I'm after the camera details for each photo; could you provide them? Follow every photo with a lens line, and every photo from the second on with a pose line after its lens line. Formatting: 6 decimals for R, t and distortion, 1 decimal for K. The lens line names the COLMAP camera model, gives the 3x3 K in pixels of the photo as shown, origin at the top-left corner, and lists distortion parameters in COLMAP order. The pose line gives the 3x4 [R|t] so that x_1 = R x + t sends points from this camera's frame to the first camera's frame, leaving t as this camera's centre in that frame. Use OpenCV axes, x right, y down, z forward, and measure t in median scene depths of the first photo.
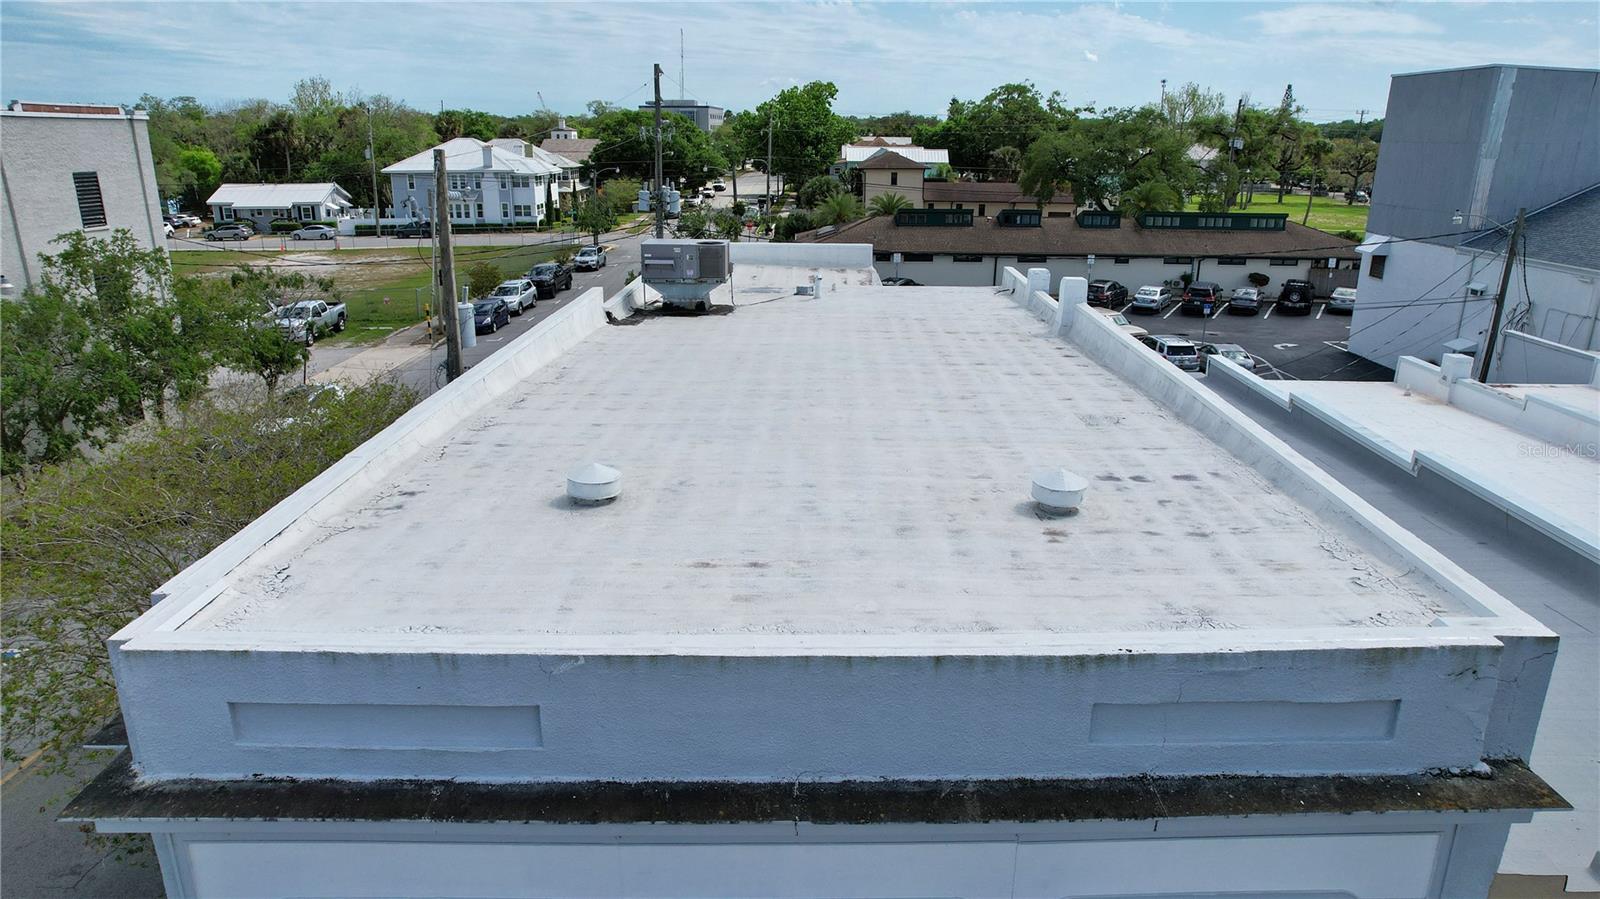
lens RADIAL K [[1020.6, 0, 796.1], [0, 1020.6, 454.7], [0, 0, 1]] dist [-0.075300, 0.067366]
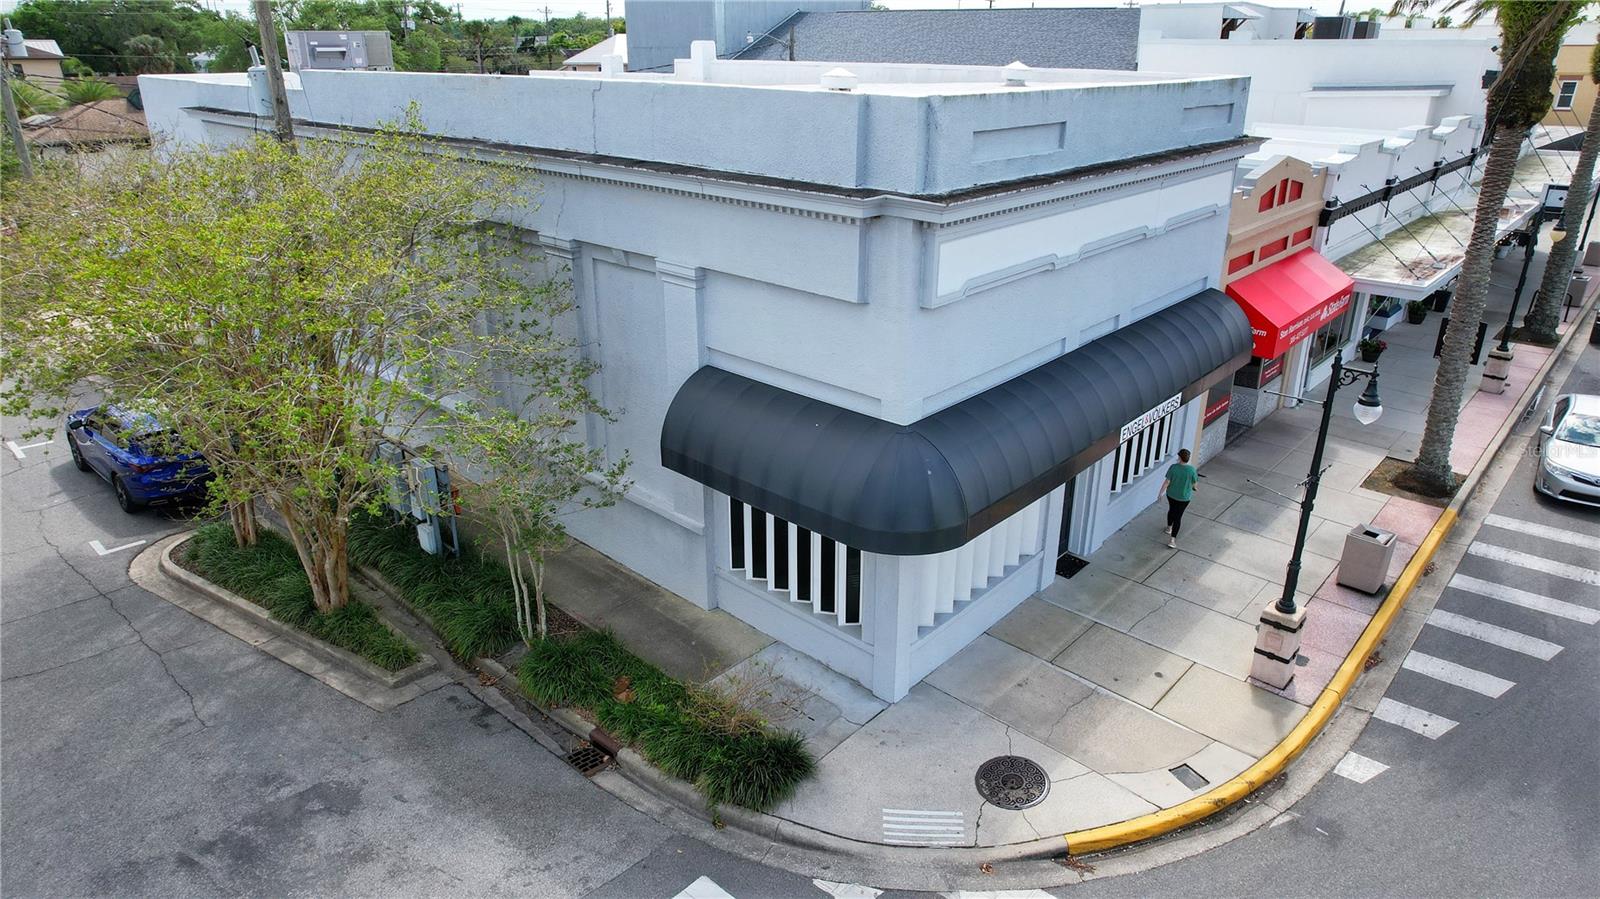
lens RADIAL K [[1020.6, 0, 796.1], [0, 1020.6, 454.7], [0, 0, 1]] dist [-0.075300, 0.067366]
pose [[0.670797, -0.285771, 0.684373, -1.589235], [0.230453, 0.957418, 0.173904, 0.311878], [-0.704928, 0.041061, 0.708090, 0.051663]]
